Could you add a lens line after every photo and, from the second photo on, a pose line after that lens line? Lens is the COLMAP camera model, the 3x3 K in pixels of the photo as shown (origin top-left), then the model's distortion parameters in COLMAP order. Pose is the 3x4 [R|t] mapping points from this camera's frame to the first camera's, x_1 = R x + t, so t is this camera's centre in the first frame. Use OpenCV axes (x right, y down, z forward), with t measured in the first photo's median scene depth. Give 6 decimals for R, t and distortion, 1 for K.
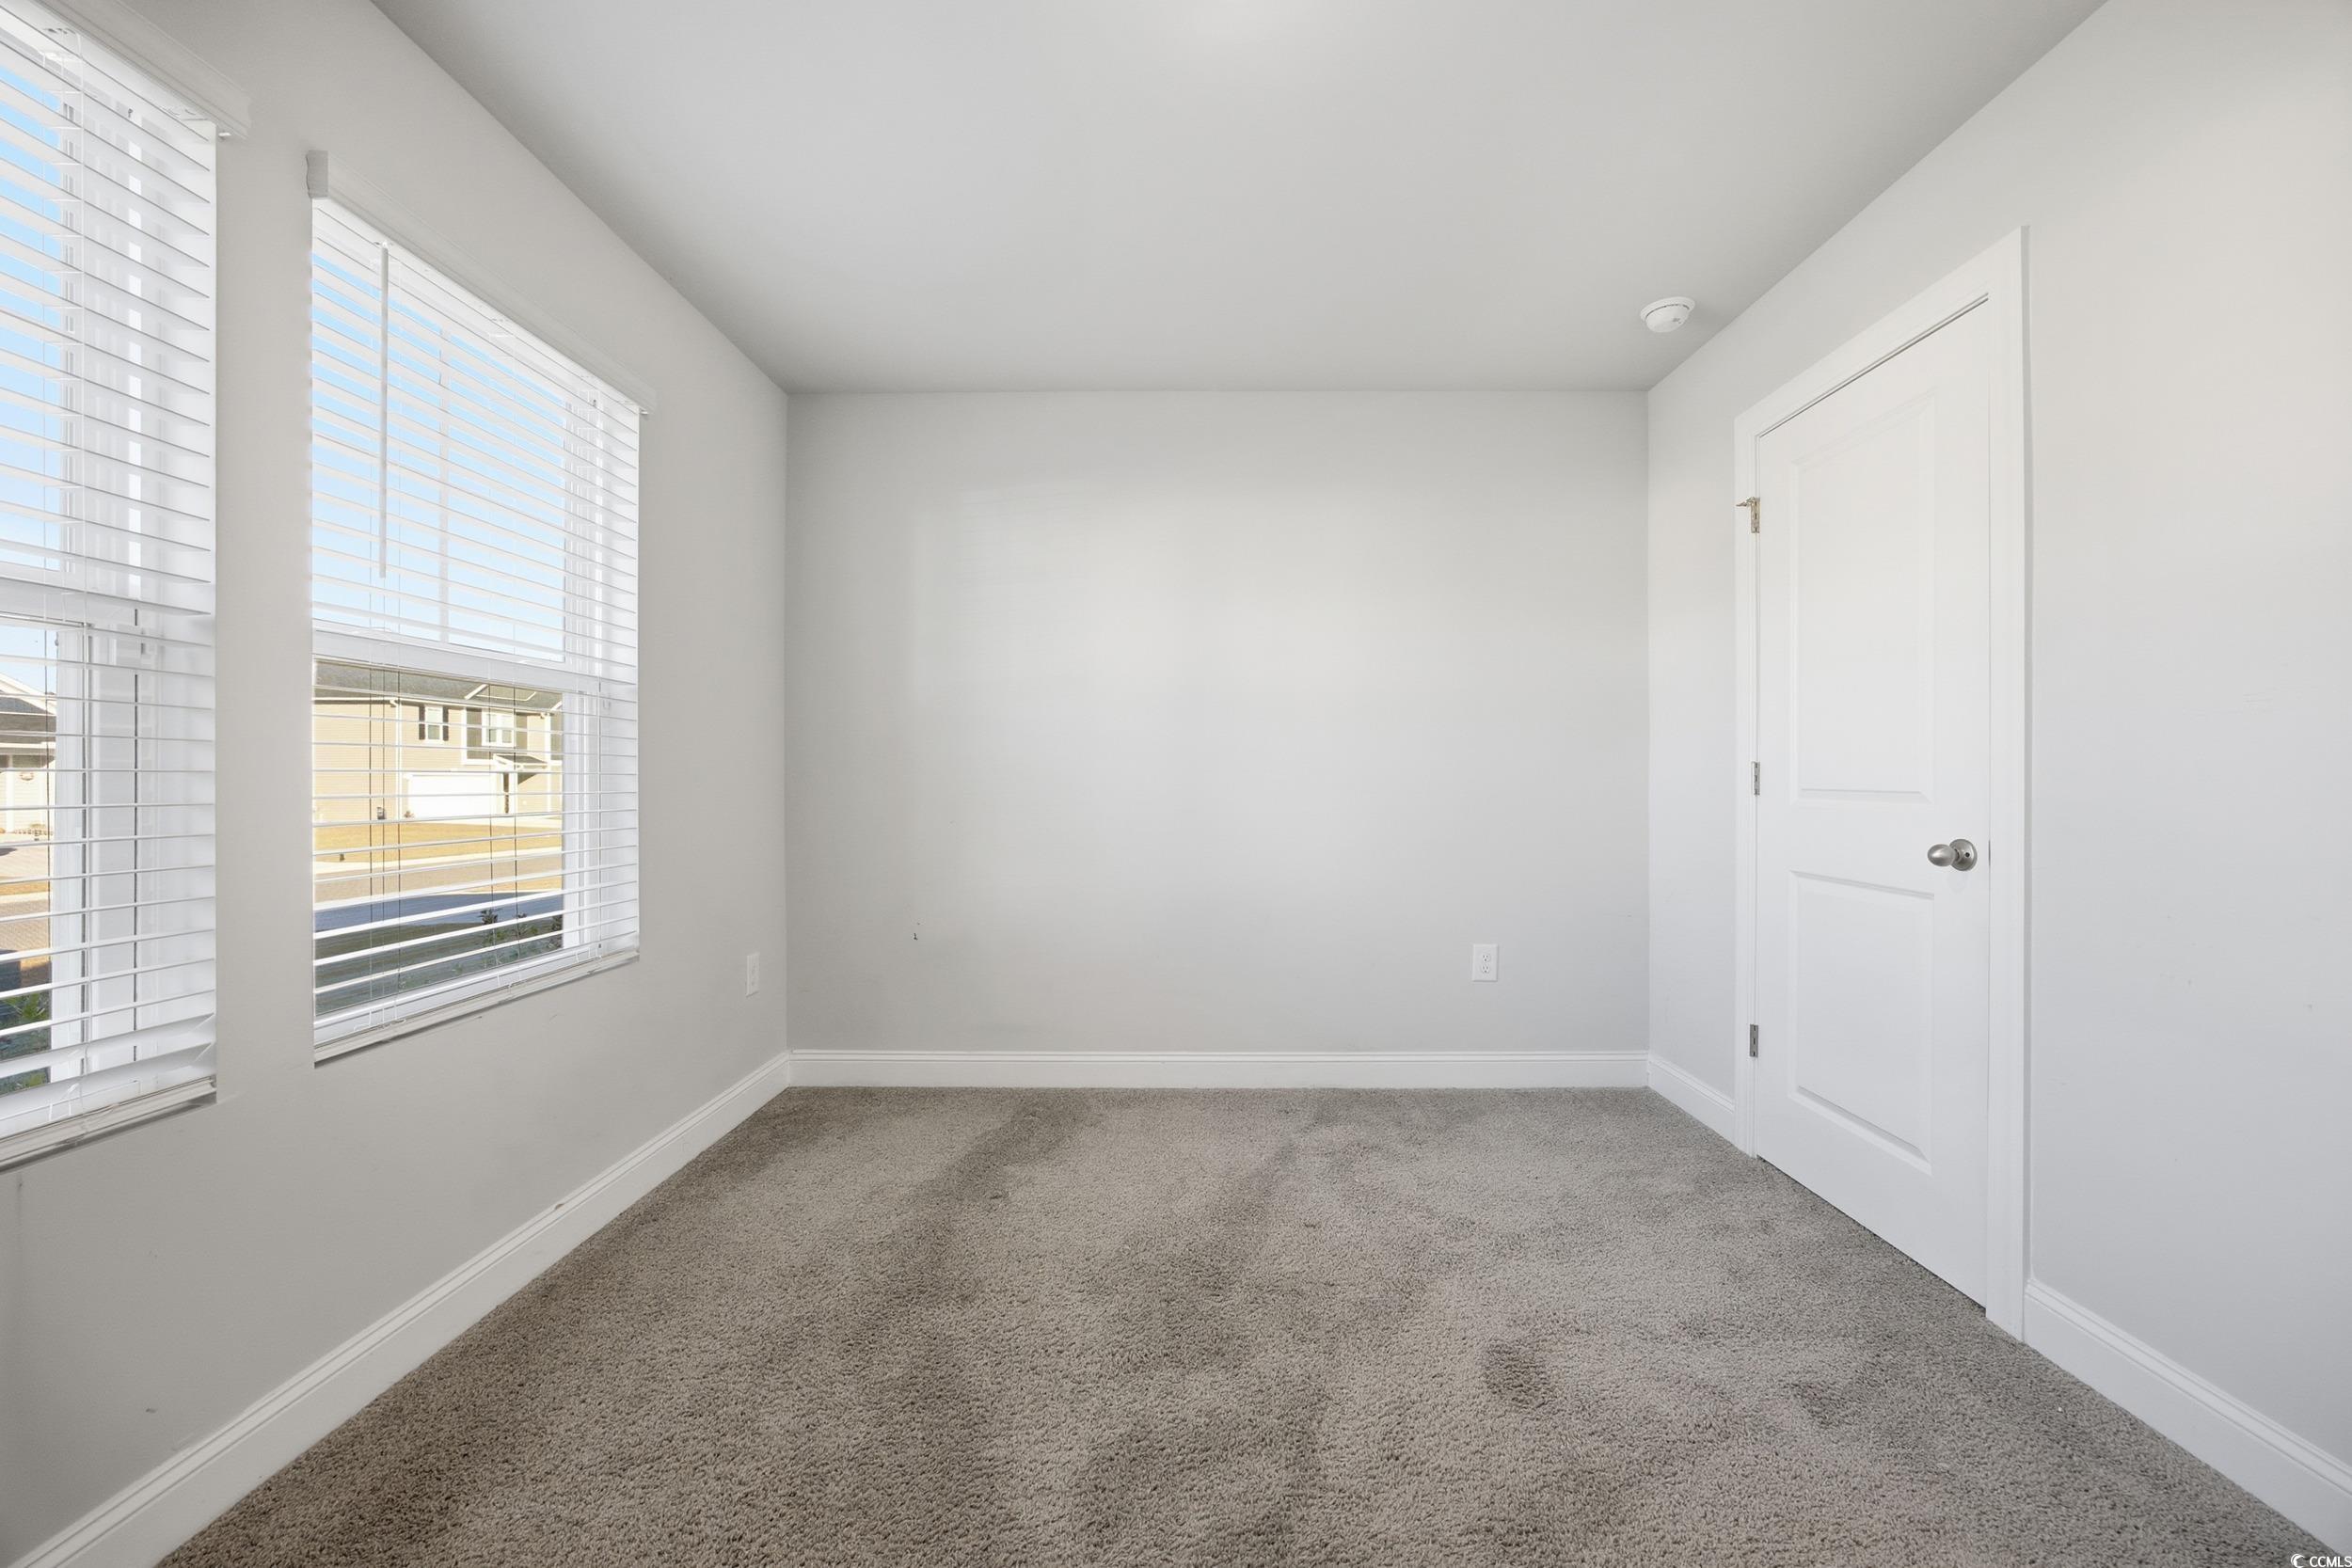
lens RADIAL K [[958.0, 0, 1176.0], [0, 958.0, 784.0], [0, 0, 1]] dist [-0.001210, -0.000092]
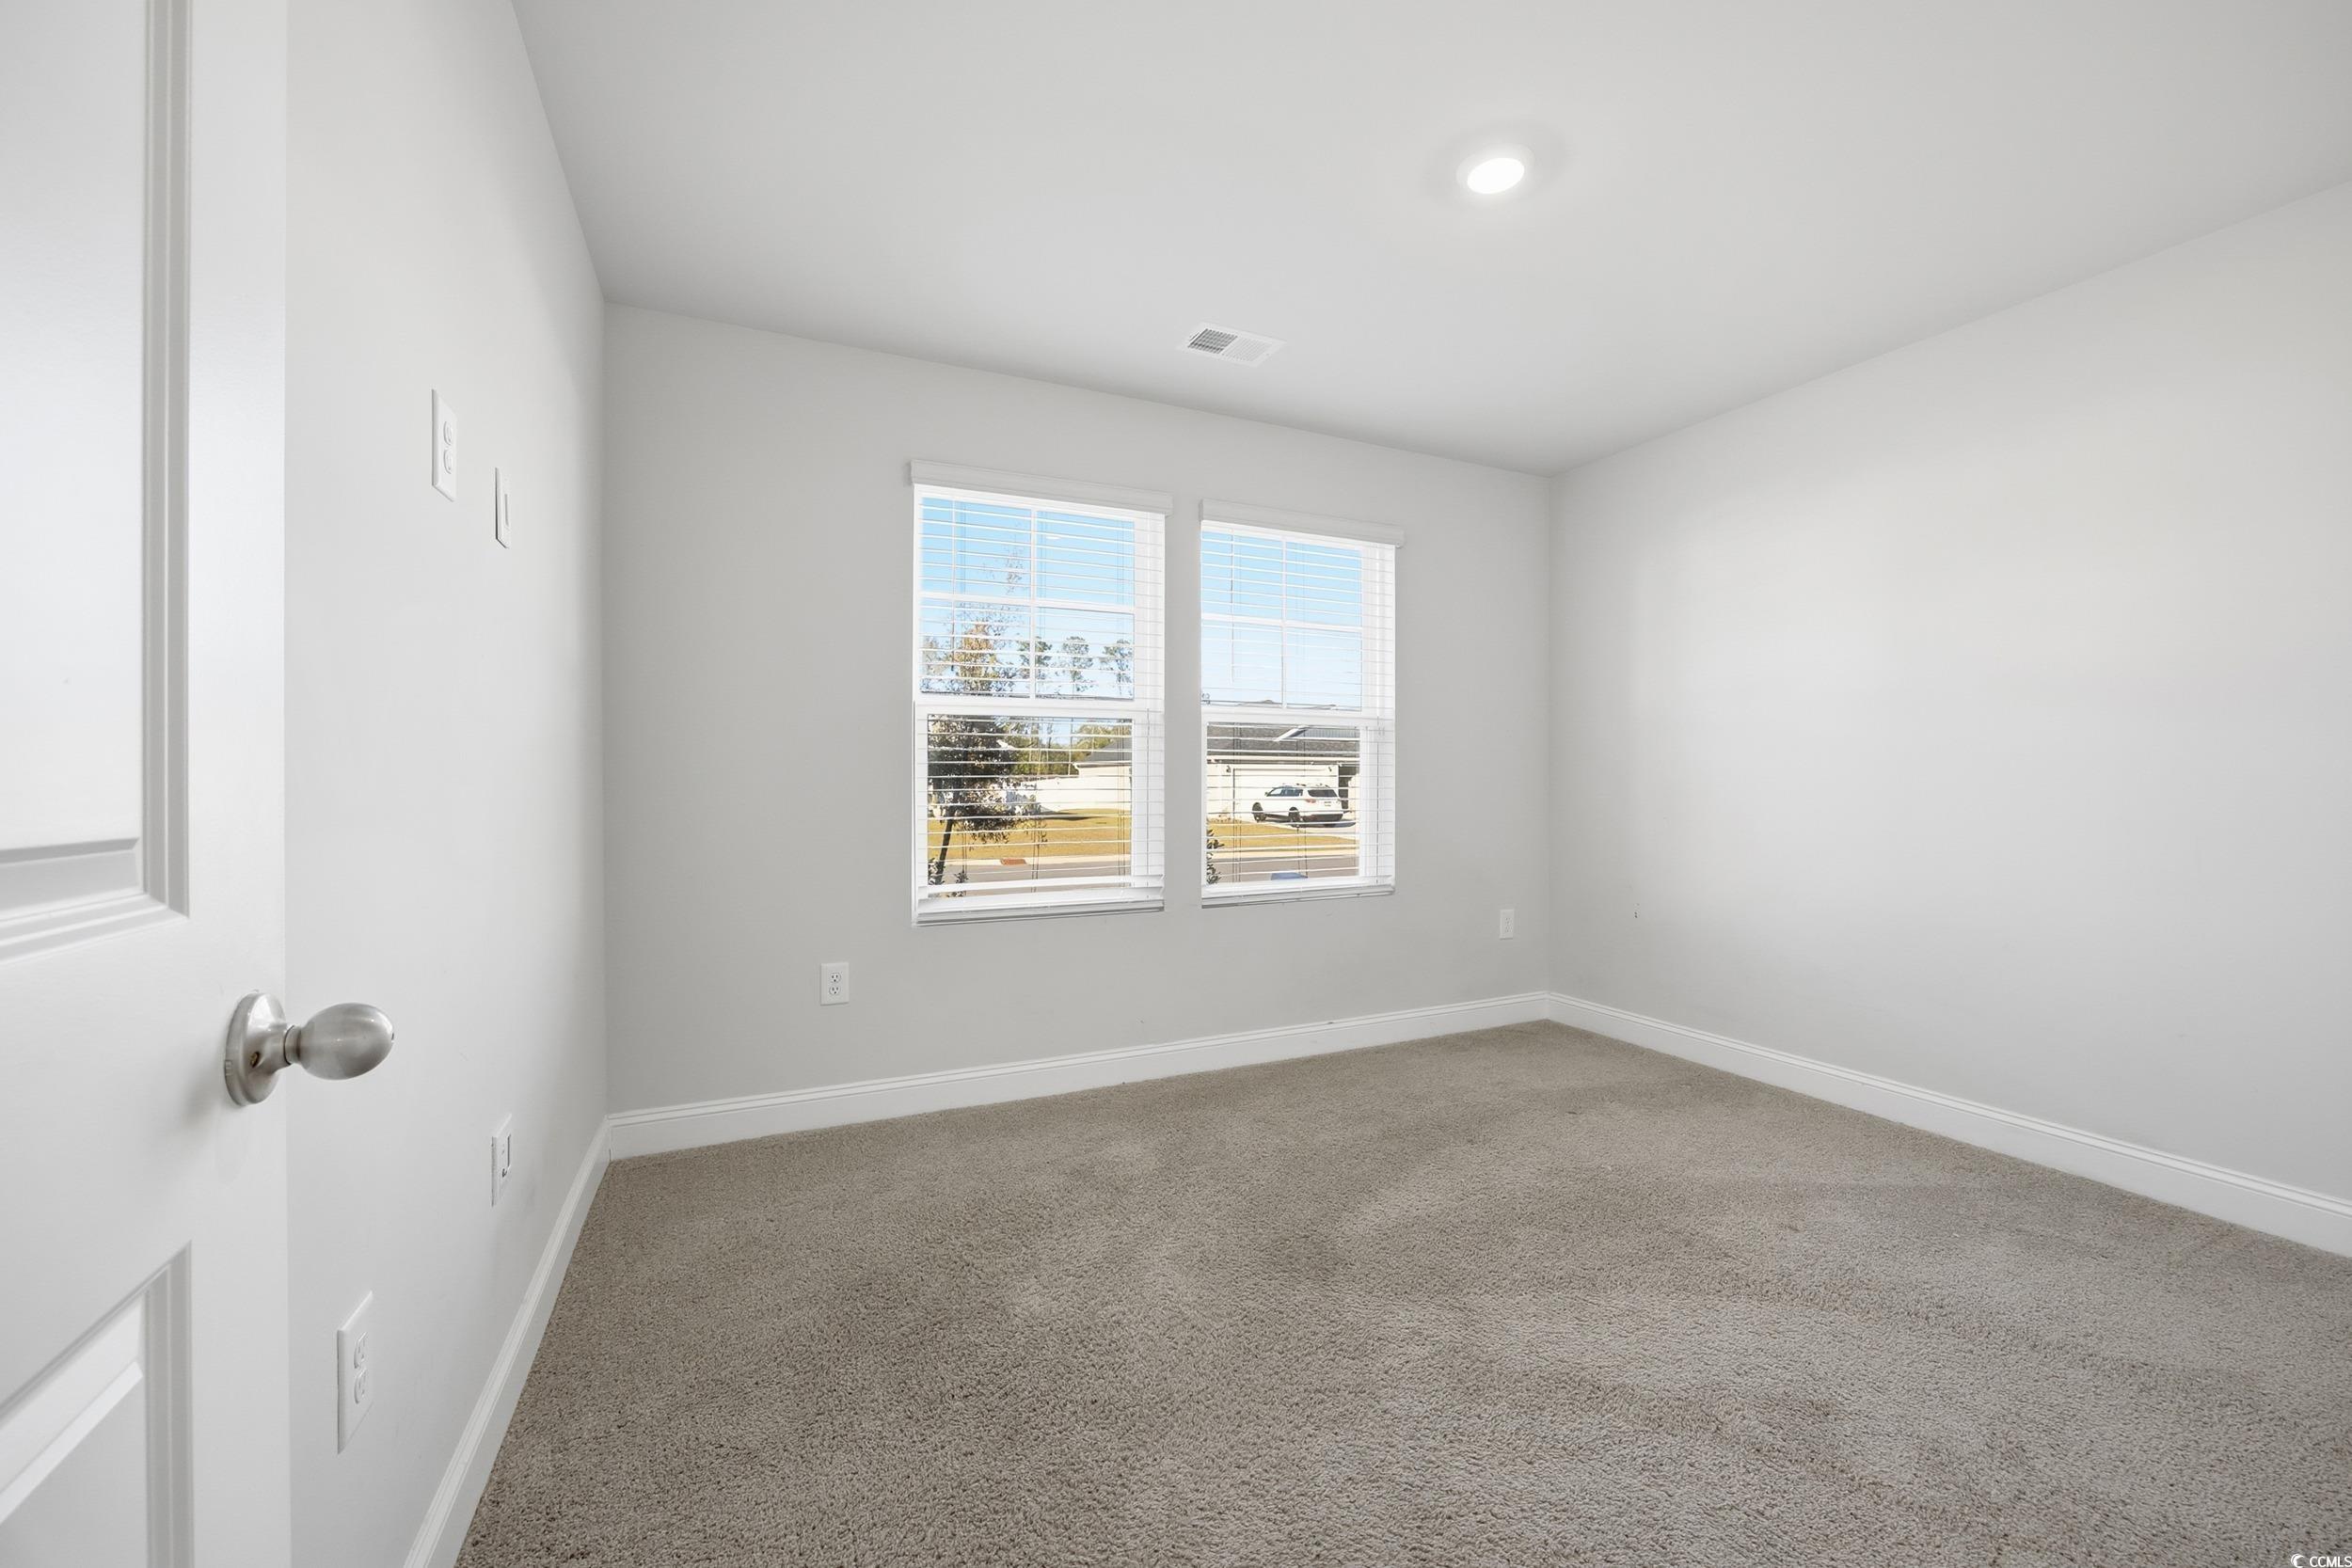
lens RADIAL K [[958.0, 0, 1176.0], [0, 958.0, 784.0], [0, 0, 1]] dist [-0.001210, -0.000092]
pose [[0.425969, 0.005812, -0.904719, 0.735044], [-0.010373, 0.999945, 0.001540, 0.003700], [0.904679, 0.008729, 0.426005, -0.009523]]
